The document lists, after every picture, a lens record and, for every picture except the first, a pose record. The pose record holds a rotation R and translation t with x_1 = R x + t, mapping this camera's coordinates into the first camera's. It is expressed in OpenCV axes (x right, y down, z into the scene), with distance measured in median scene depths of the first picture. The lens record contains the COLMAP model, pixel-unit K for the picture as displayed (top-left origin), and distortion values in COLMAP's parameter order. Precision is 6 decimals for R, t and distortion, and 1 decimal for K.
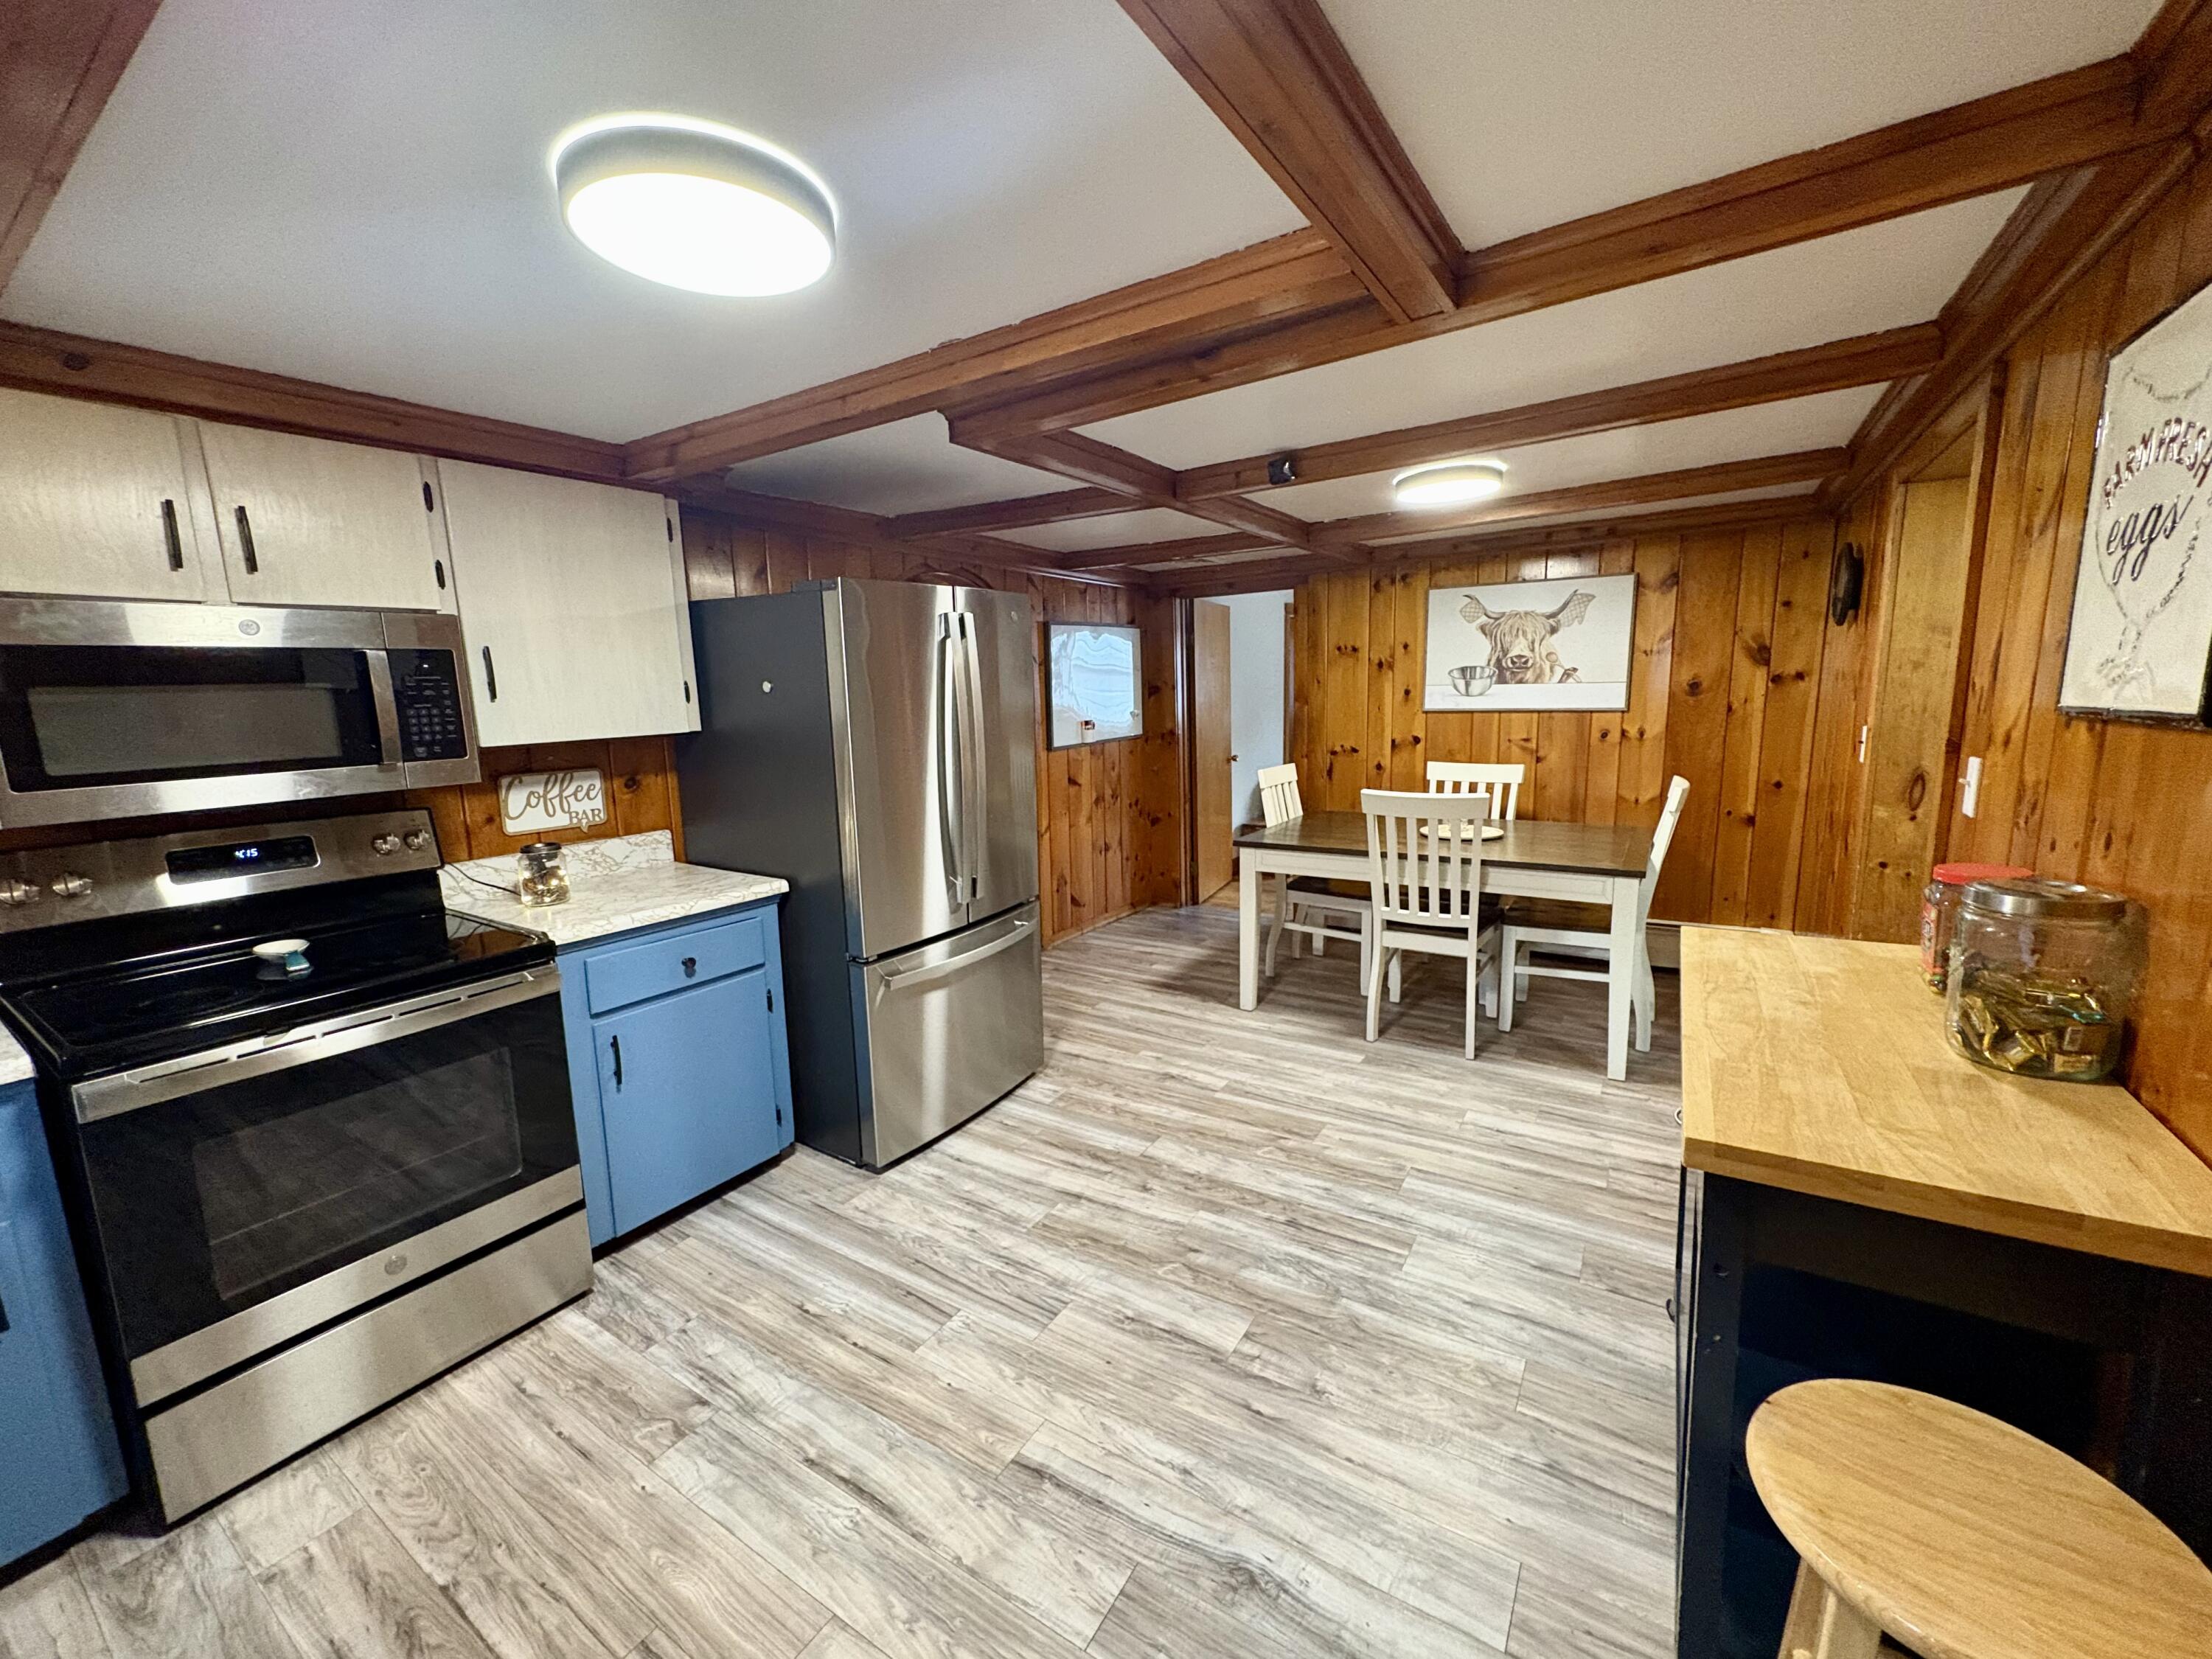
lens RADIAL K [[882.5, 0, 1104.0], [0, 882.5, 827.2], [0, 0, 1]] dist [-0.000349, 0.000680]
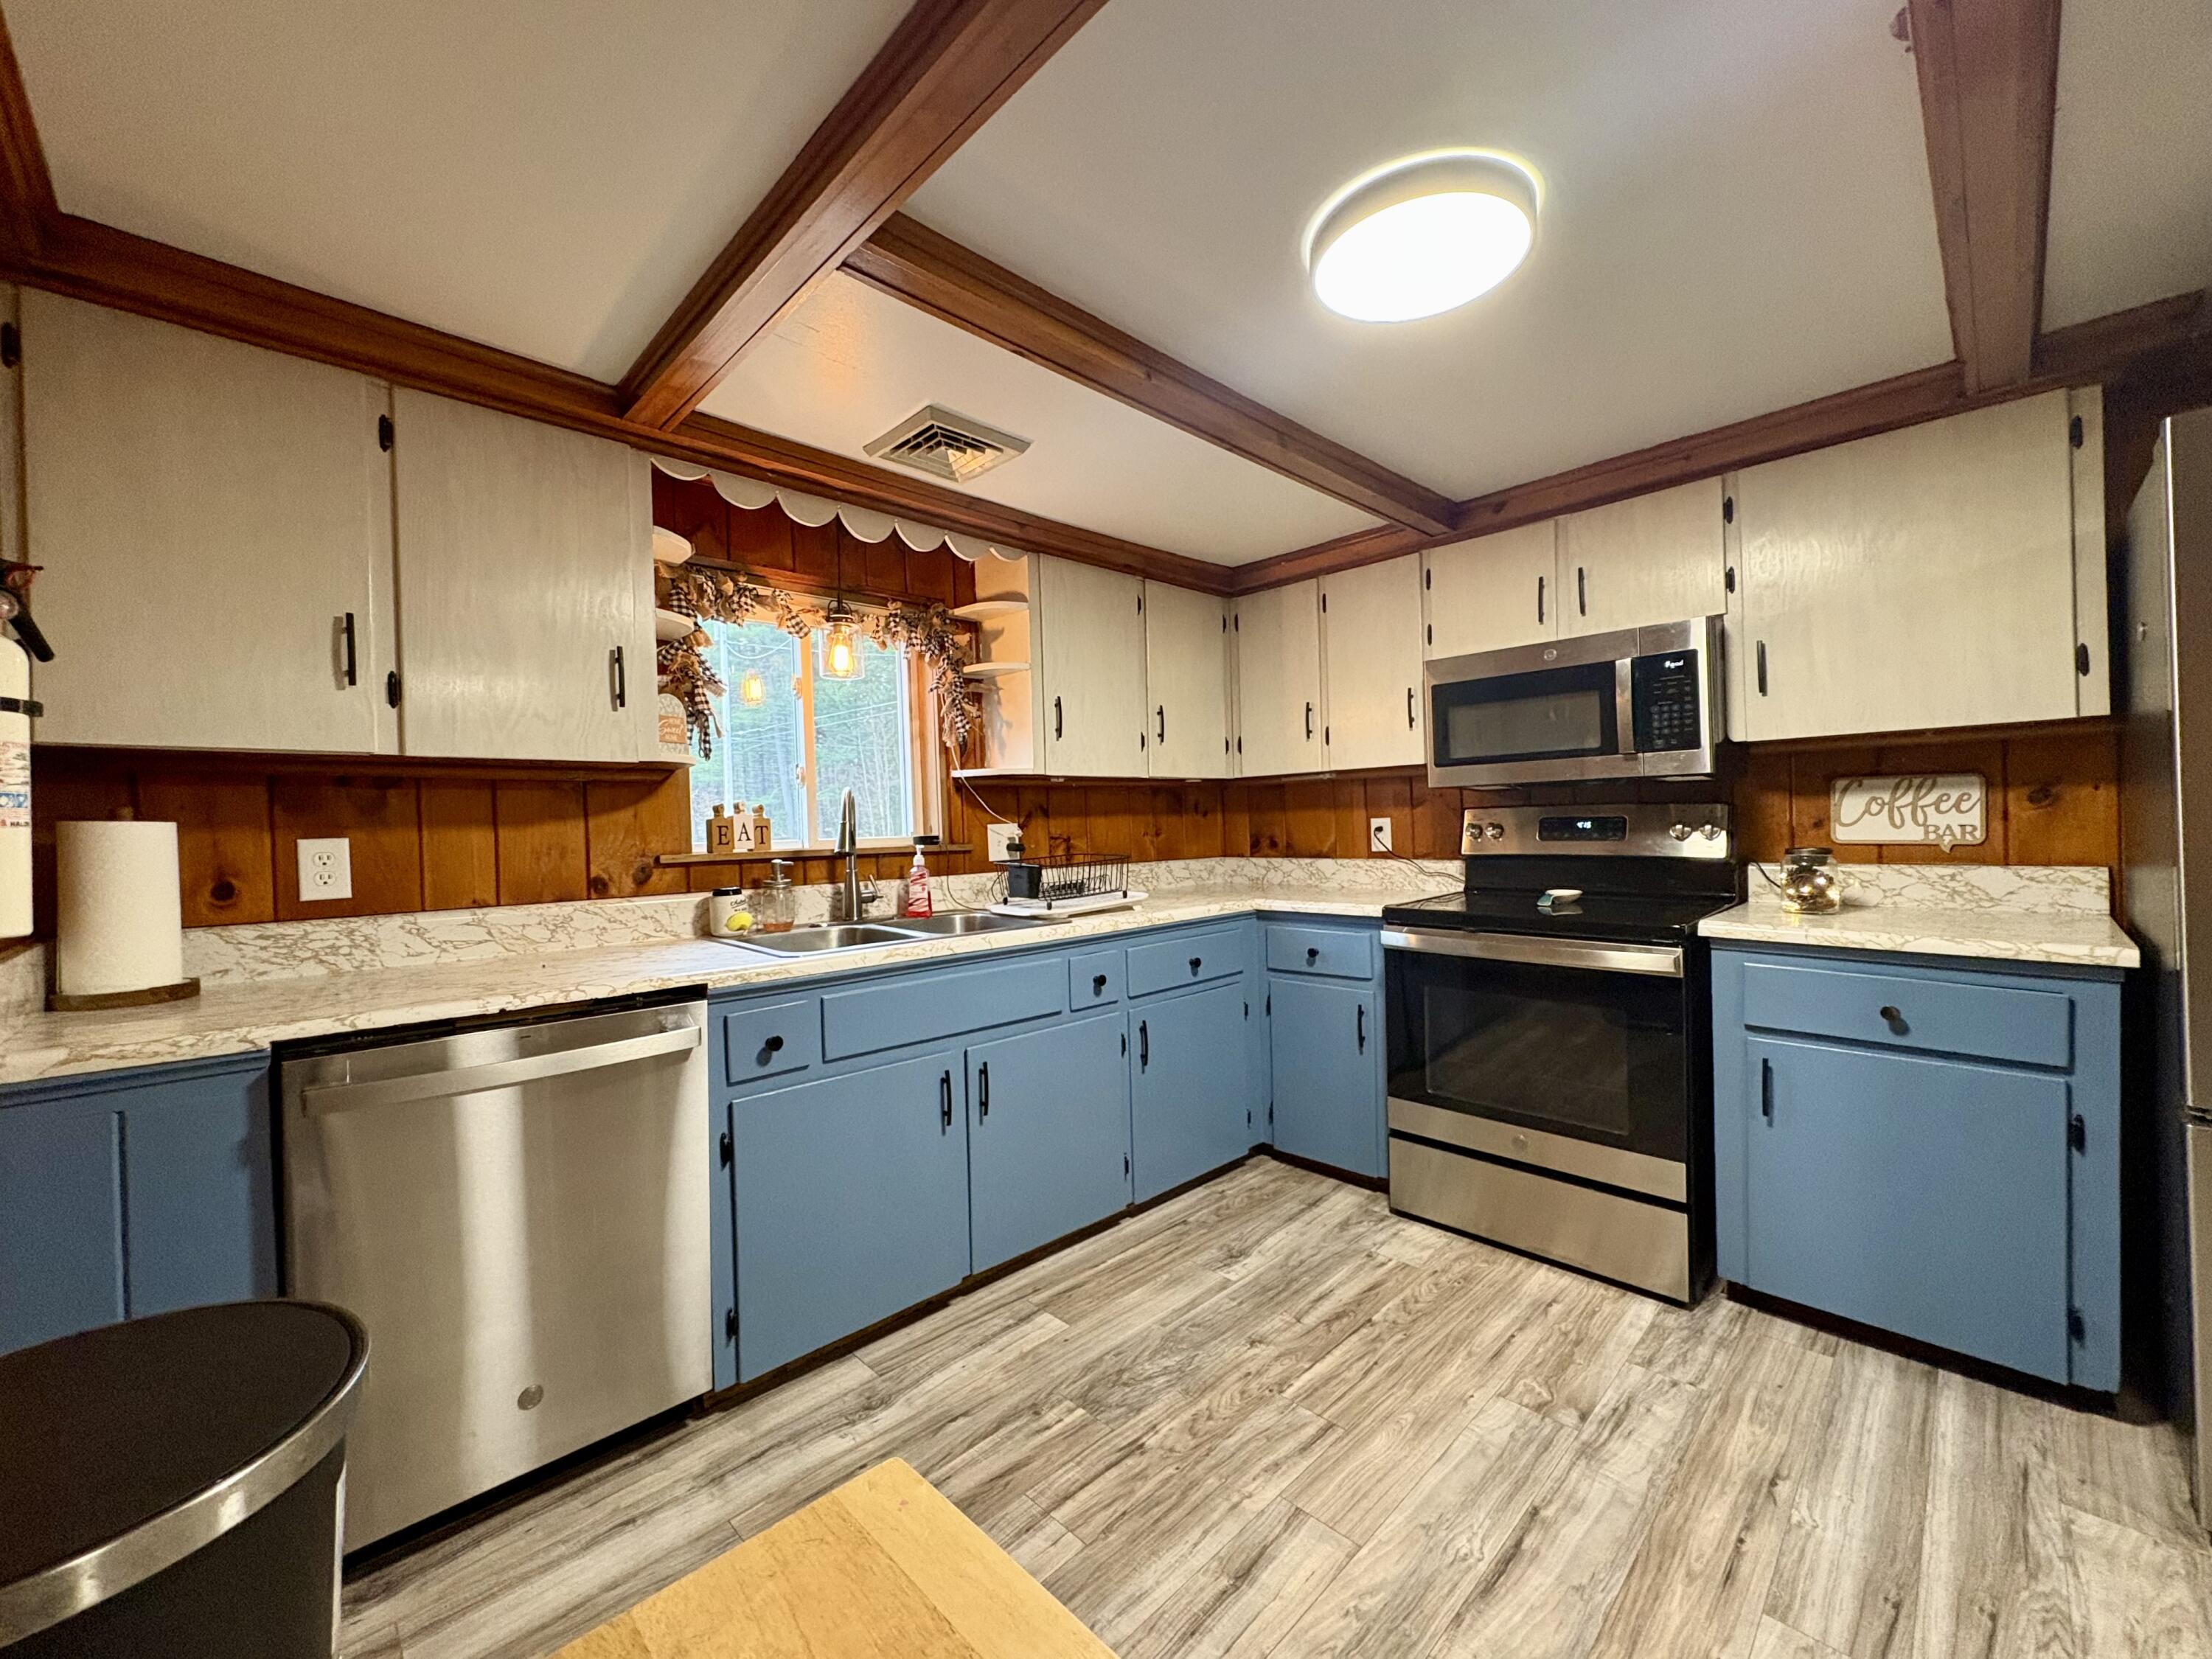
lens RADIAL K [[882.5, 0, 1104.0], [0, 882.5, 829.6], [0, 0, 1]] dist [-0.000349, 0.000680]
pose [[-0.216035, 0.042651, -0.975454, 0.491240], [-0.124322, 0.989712, 0.070809, 0.032025], [0.968438, 0.136568, -0.208510, 0.565084]]
